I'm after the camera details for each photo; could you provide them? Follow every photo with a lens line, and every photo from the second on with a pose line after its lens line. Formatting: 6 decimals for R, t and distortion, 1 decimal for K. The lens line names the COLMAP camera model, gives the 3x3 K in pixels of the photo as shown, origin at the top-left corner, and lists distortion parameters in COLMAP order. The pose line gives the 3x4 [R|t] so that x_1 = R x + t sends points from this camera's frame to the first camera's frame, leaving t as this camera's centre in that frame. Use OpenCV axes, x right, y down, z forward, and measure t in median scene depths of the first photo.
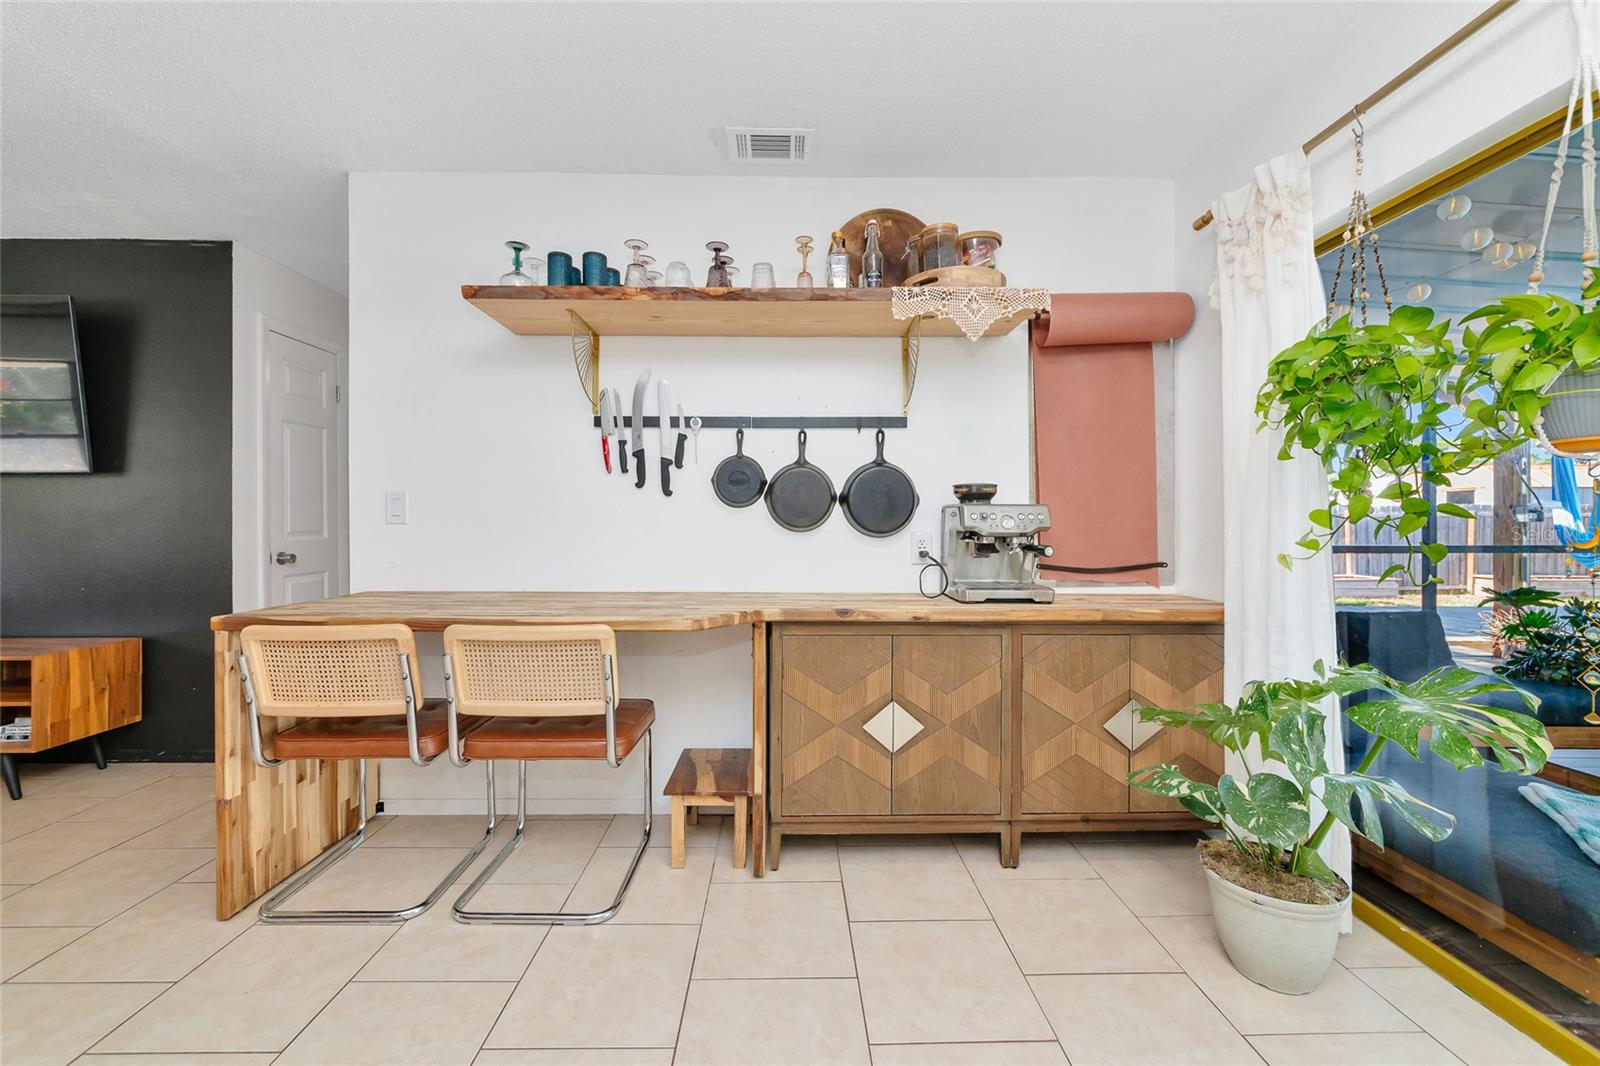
lens RADIAL K [[629.9, 0, 792.7], [0, 629.9, 522.9], [0, 0, 1]] dist [0.001787, -0.008306]
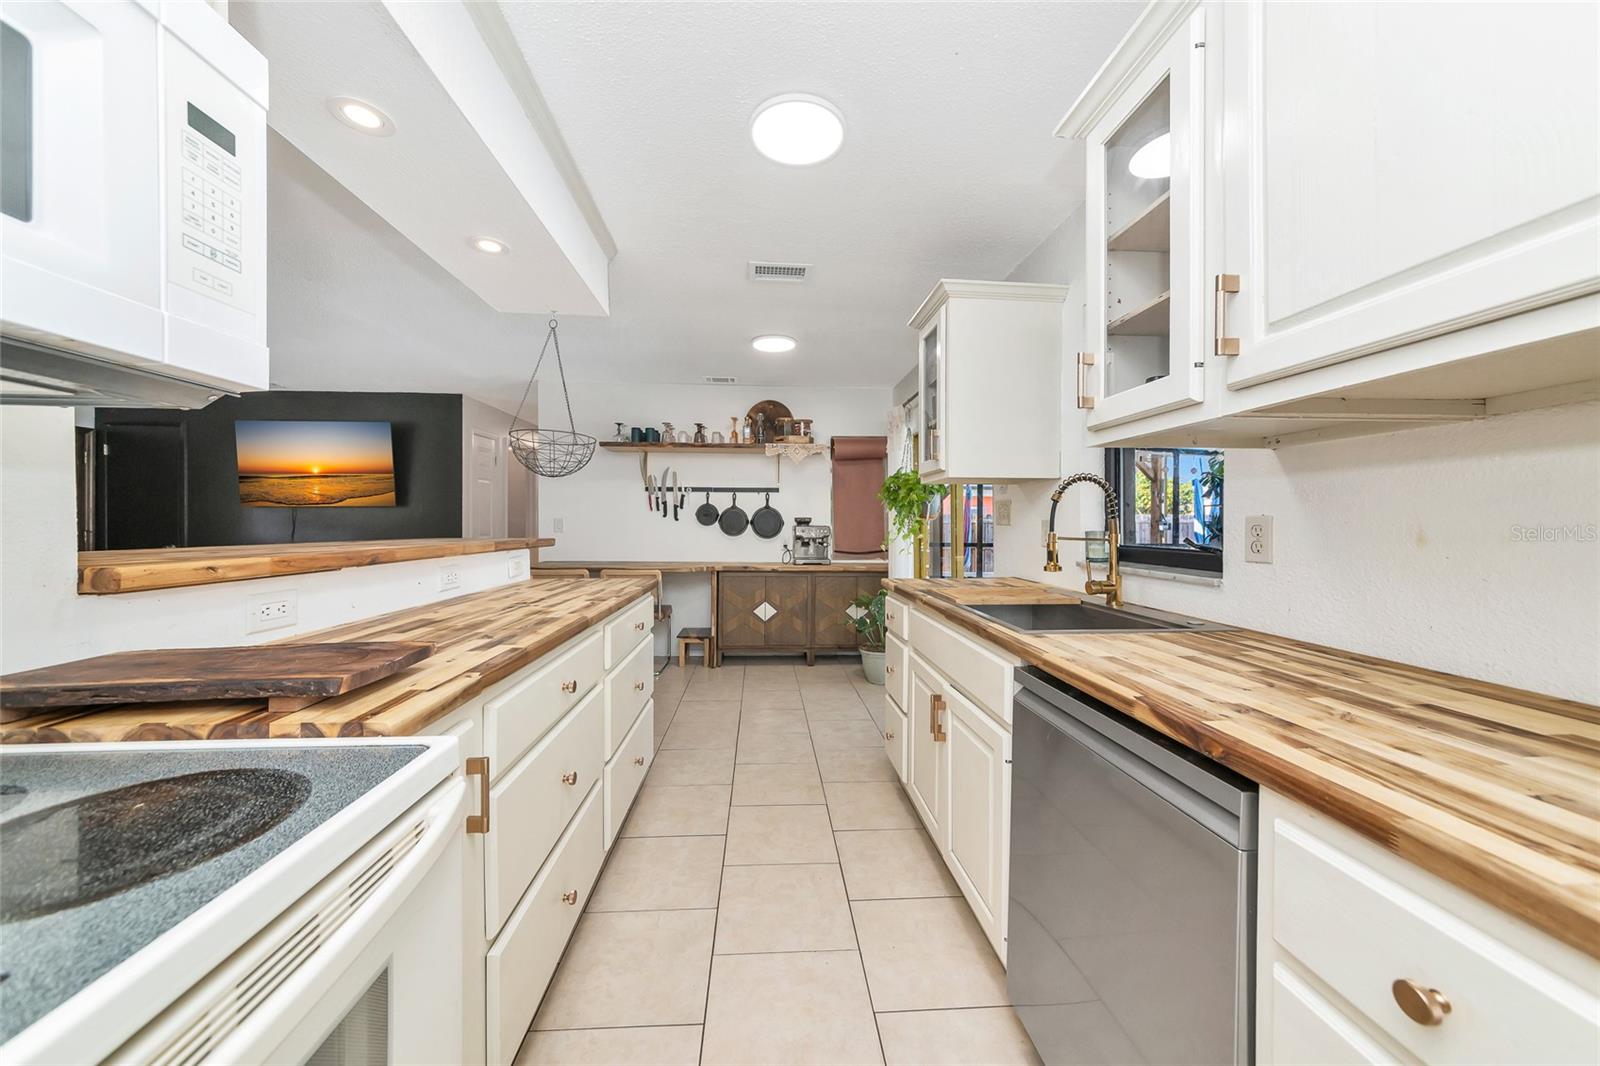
lens RADIAL K [[565.2, 0, 789.5], [0, 565.2, 518.0], [0, 0, 1]] dist [0.016556, -0.000112]
pose [[0.998850, 0.005264, 0.047652, 0.122765], [-0.004946, 0.999965, -0.006790, -0.040846], [-0.047686, 0.006546, 0.998841, -1.138420]]
